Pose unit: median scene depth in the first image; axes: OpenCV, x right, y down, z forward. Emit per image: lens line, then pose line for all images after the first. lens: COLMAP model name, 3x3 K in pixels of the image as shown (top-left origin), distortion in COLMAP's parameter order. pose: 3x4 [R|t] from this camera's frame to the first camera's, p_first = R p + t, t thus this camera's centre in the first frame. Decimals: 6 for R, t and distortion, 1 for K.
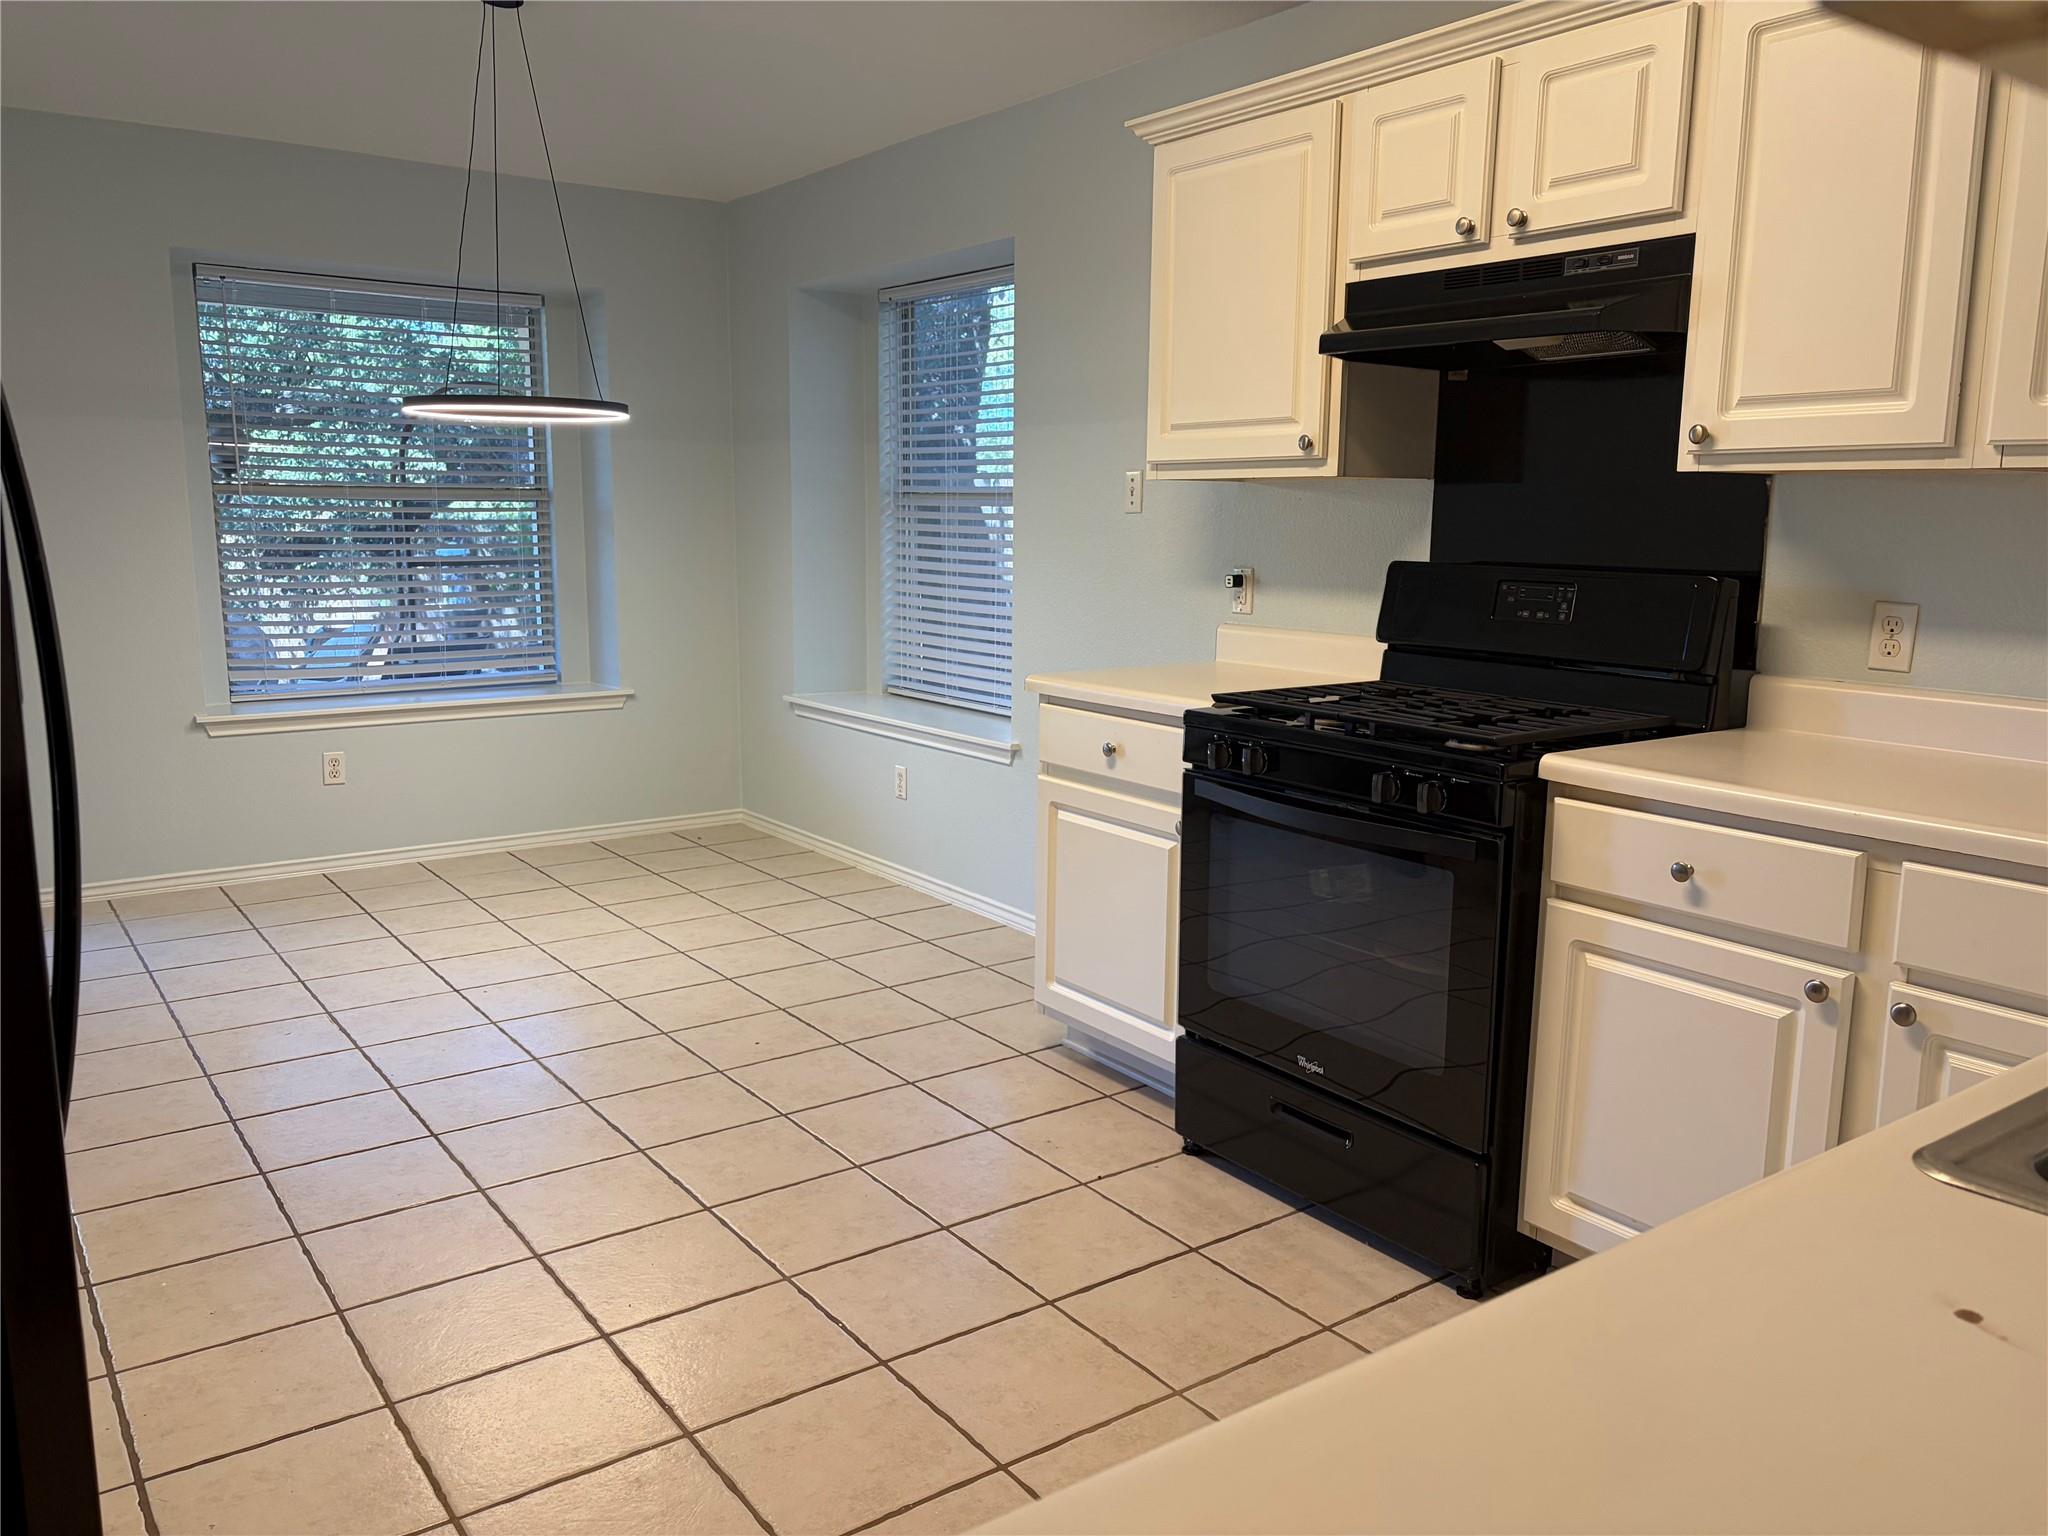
lens RADIAL K [[1548.7, 0, 1038.9], [0, 1548.7, 769.4], [0, 0, 1]] dist [0.031535, -0.003281]
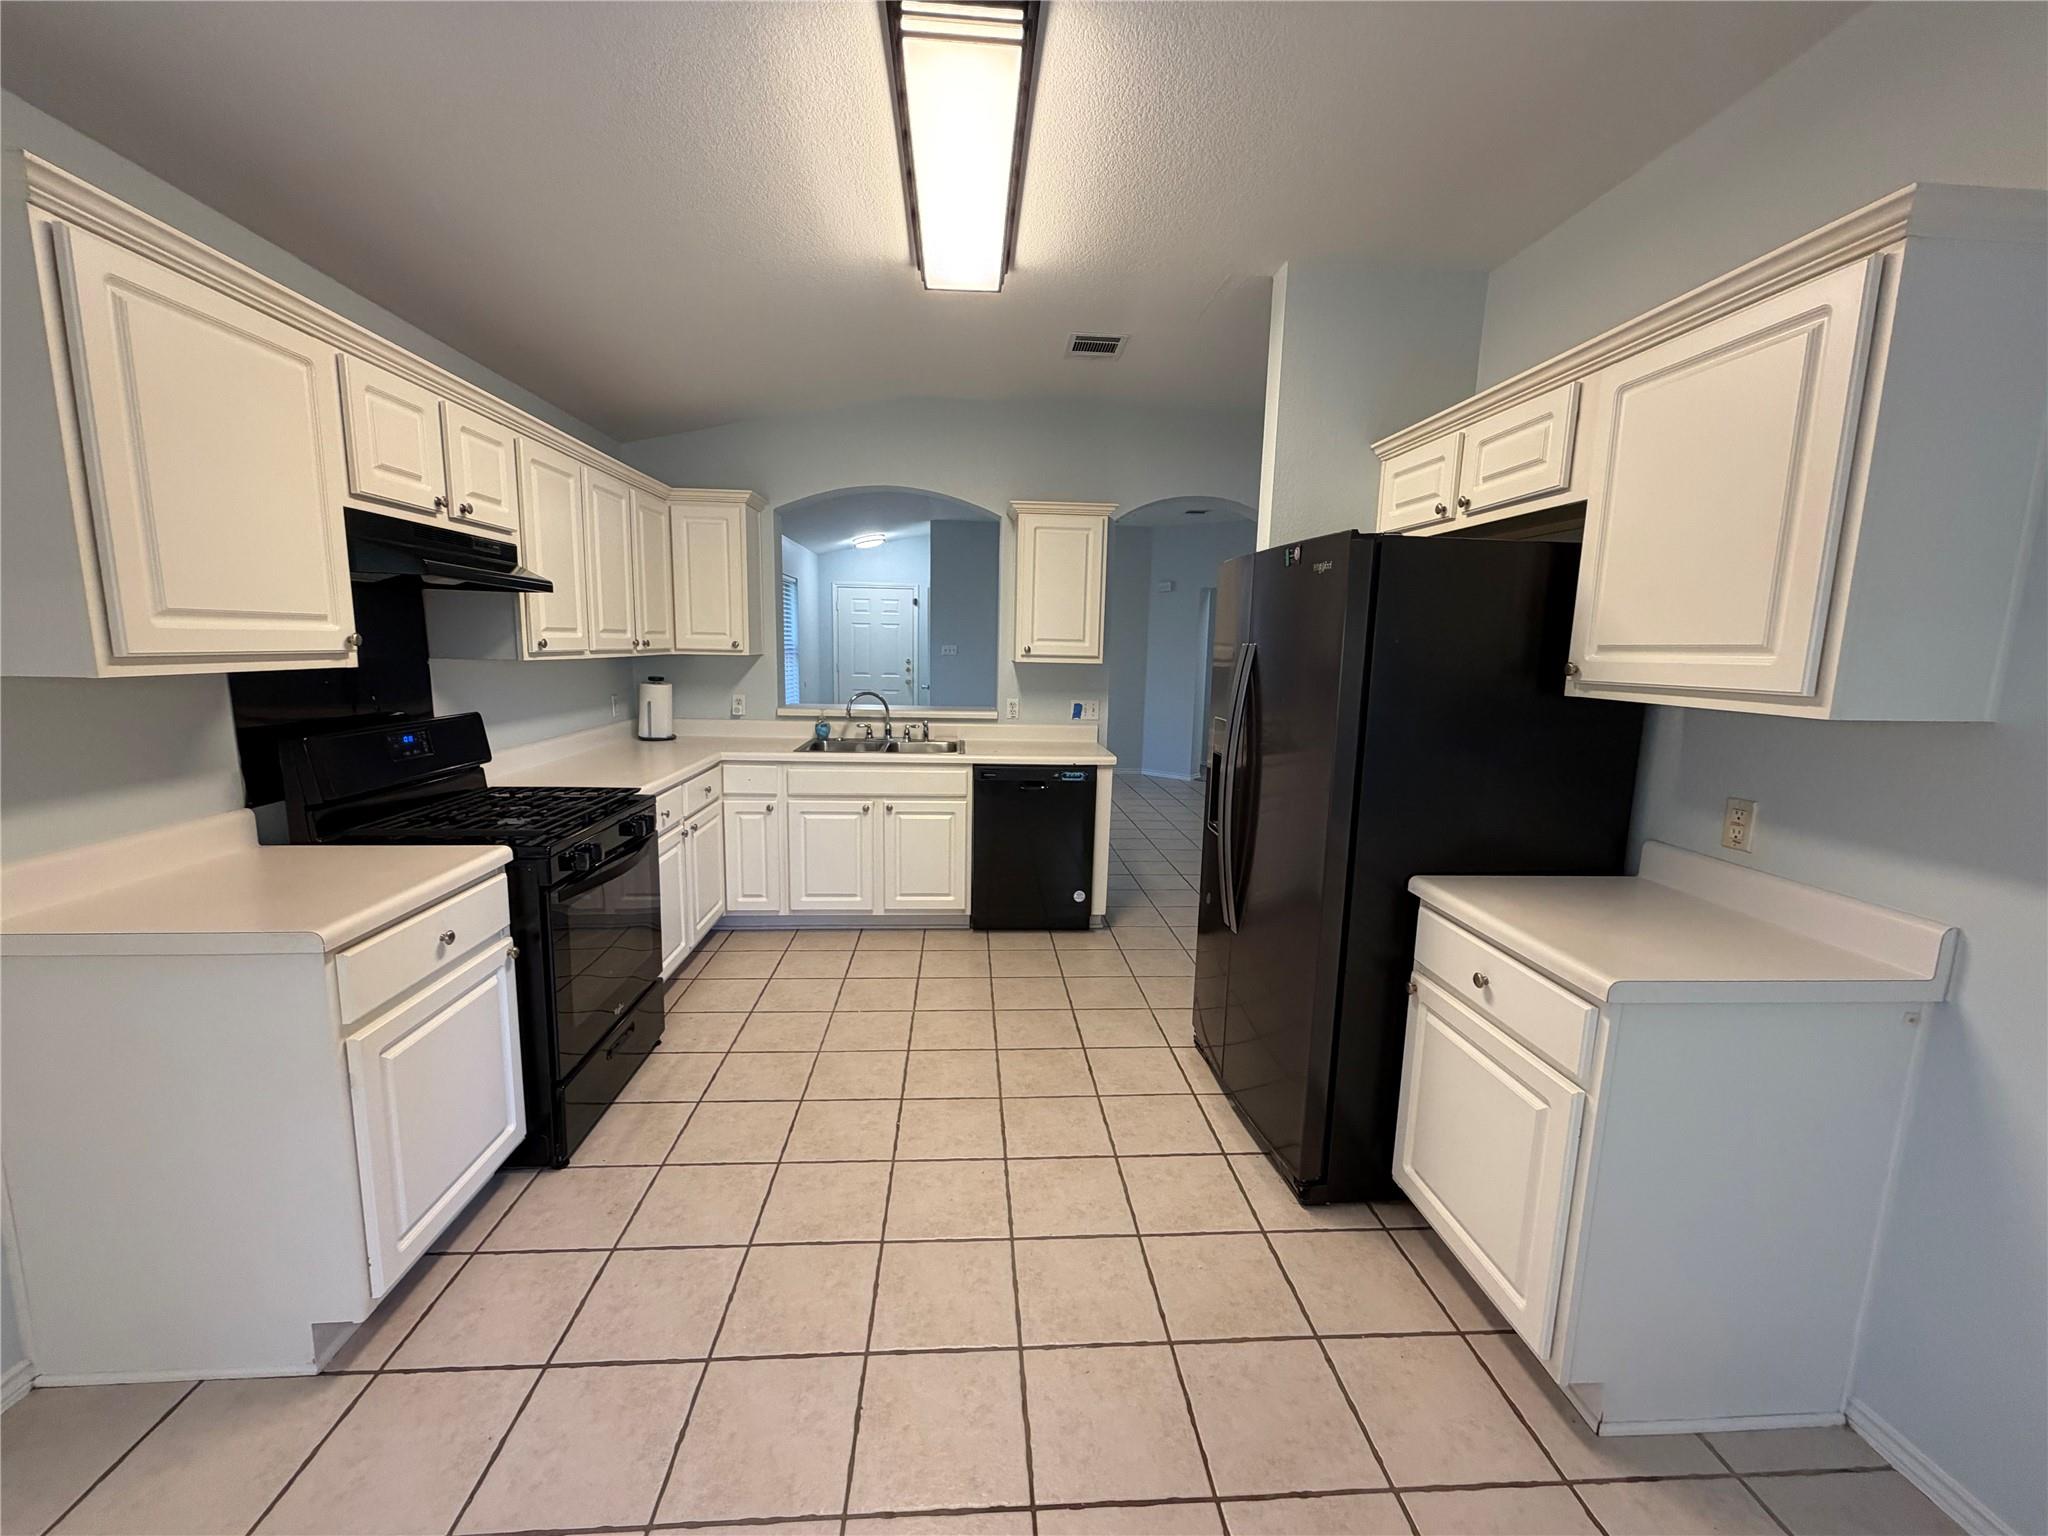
lens RADIAL K [[820.7, 0, 1024.0], [0, 820.7, 768.0], [0, 0, 1]] dist [-0.000078, 0.000550]
pose [[-0.846515, -0.109011, 0.521085, -0.574411], [0.057897, 0.954154, 0.293664, -0.270507], [-0.529207, 0.278760, -0.801394, 1.257360]]
